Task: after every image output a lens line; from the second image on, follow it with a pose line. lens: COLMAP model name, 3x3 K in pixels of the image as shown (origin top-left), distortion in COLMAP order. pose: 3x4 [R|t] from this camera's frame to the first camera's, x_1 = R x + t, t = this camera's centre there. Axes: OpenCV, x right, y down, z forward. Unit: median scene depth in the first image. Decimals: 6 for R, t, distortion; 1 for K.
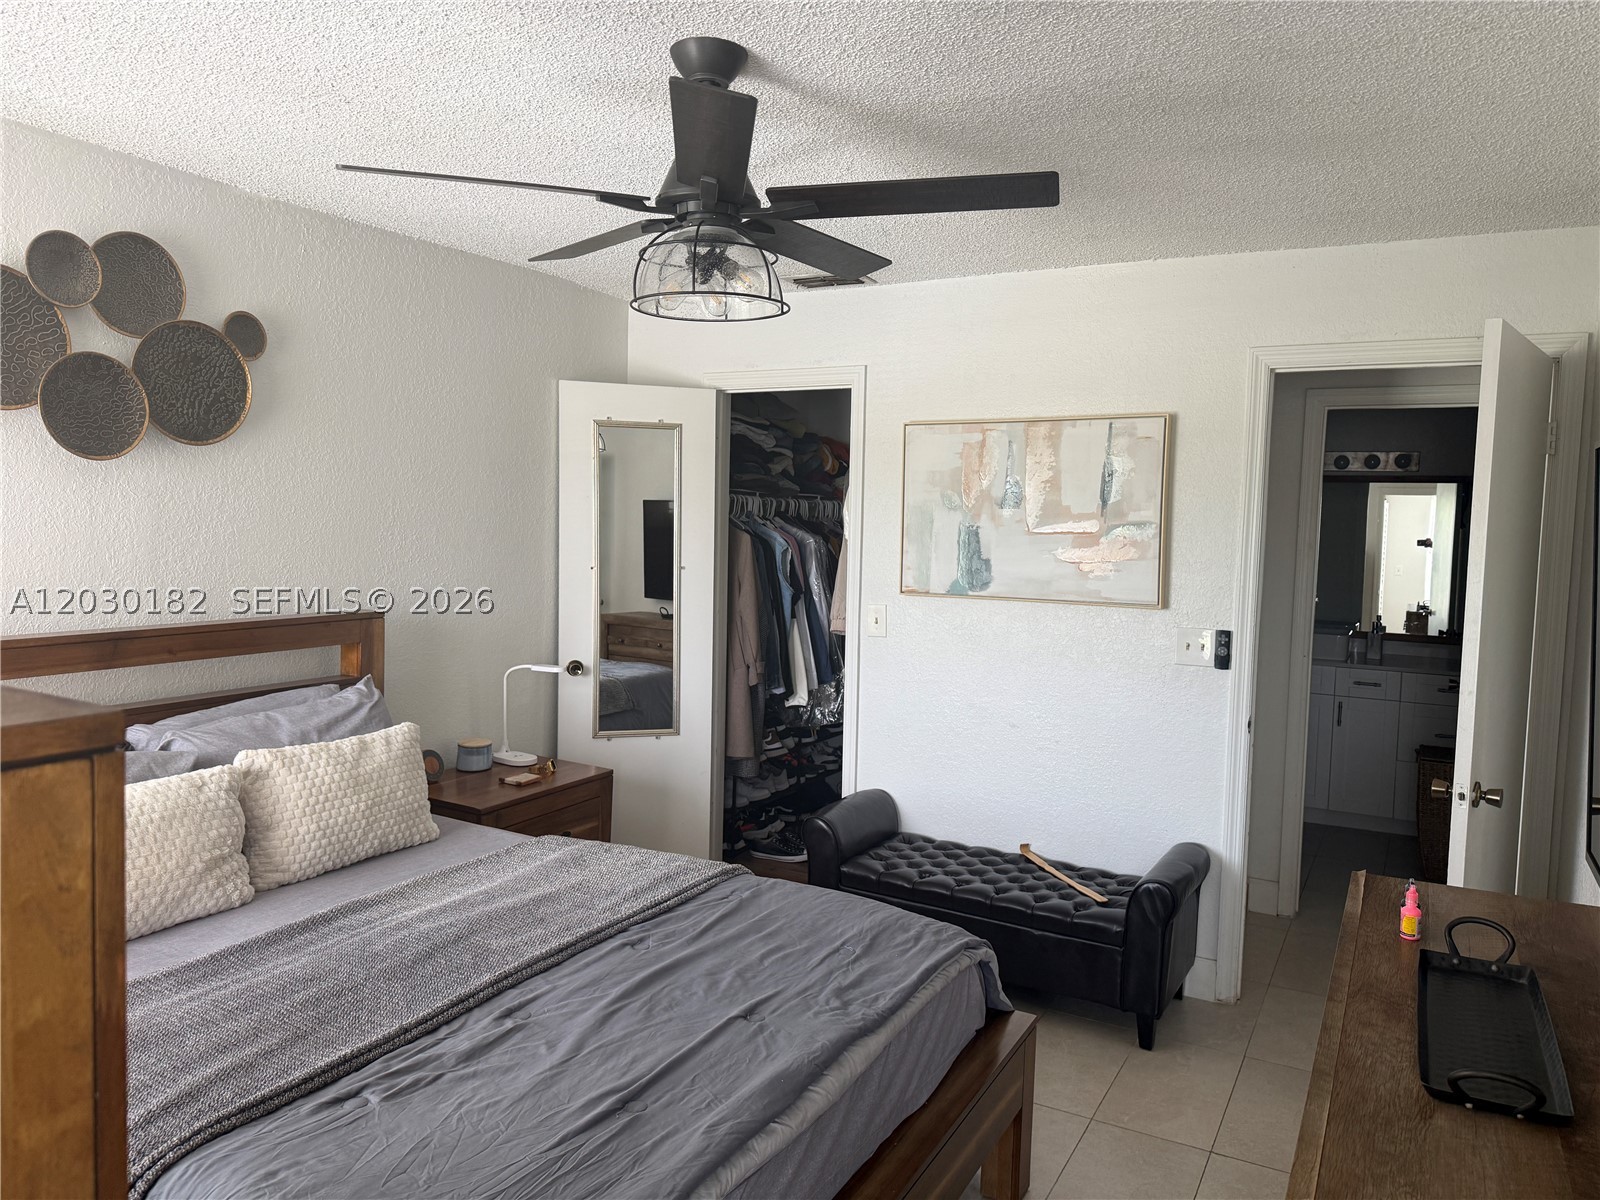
lens RADIAL K [[1122.7, 0, 826.1], [0, 1122.7, 616.1], [0, 0, 1]] dist [0.054739, -0.067971]
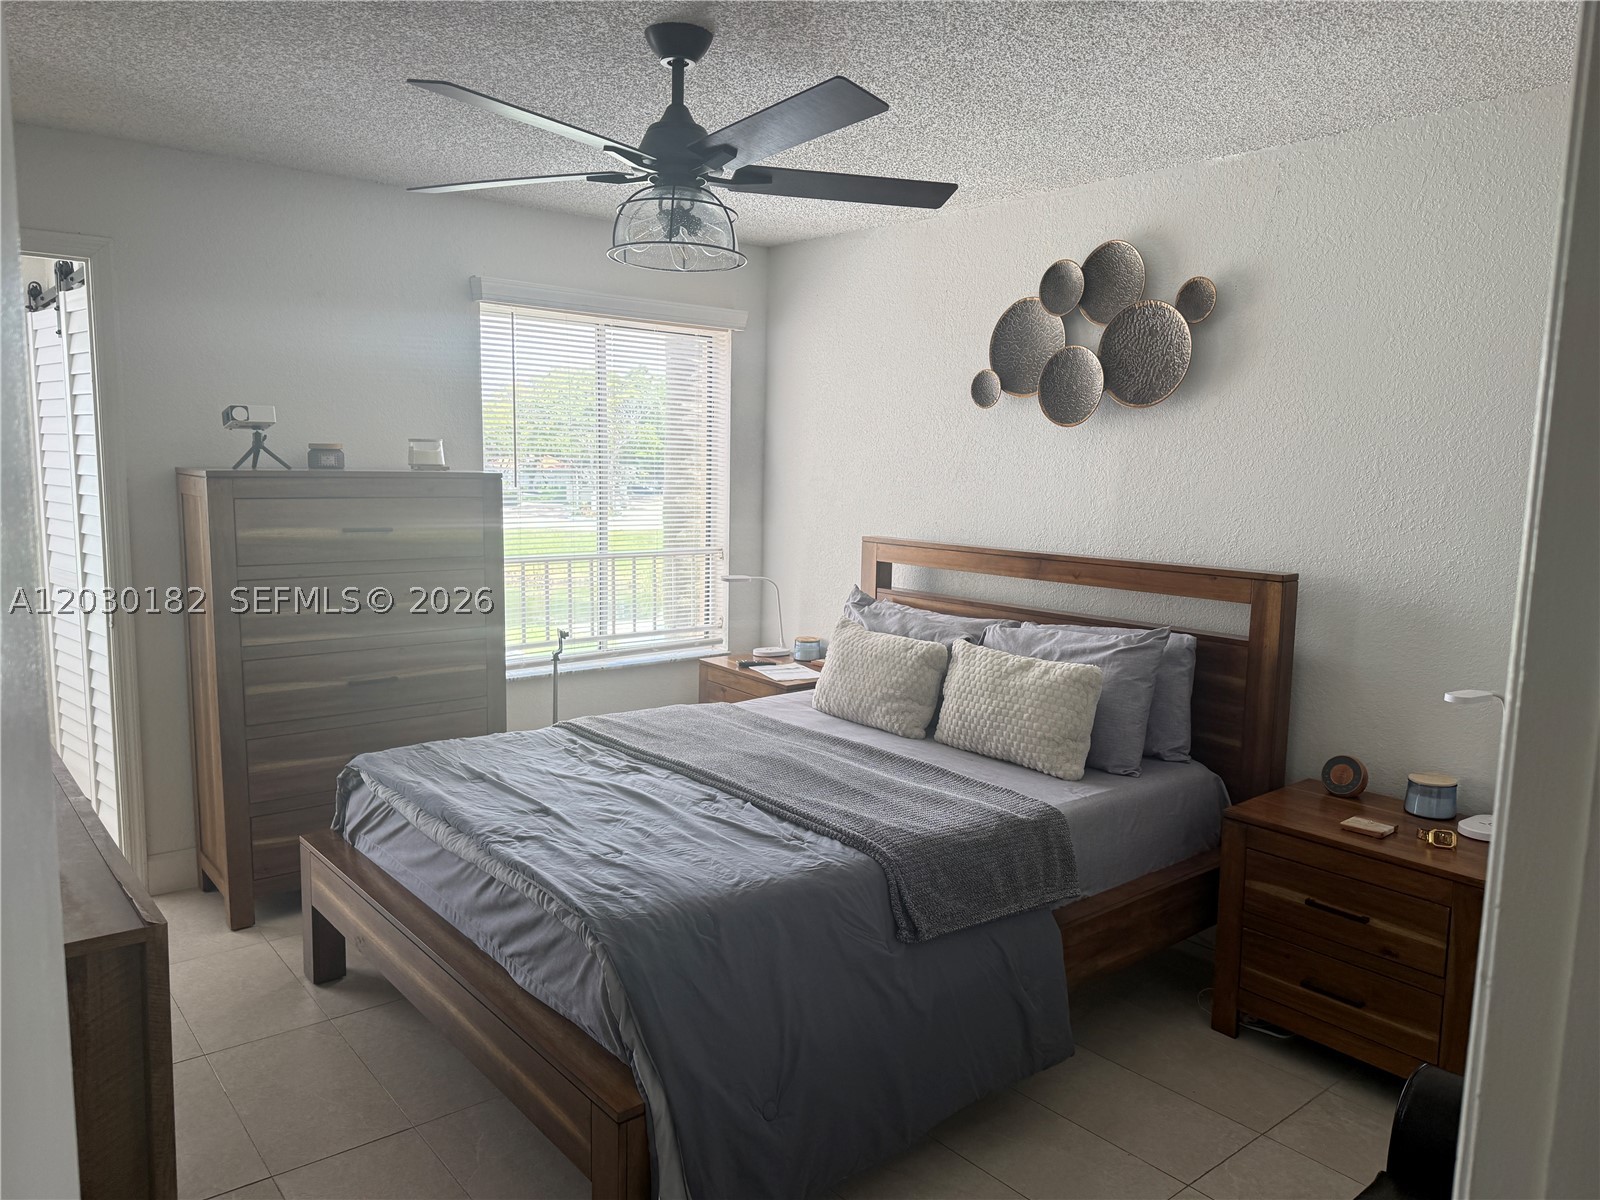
lens RADIAL K [[1122.7, 0, 802.9], [0, 1122.7, 612.6], [0, 0, 1]] dist [0.054739, -0.067971]
pose [[-0.384474, 0.084477, -0.919262, 0.847229], [-0.116206, 0.983454, 0.138979, -0.081312], [0.915792, 0.160258, -0.368296, 1.442901]]
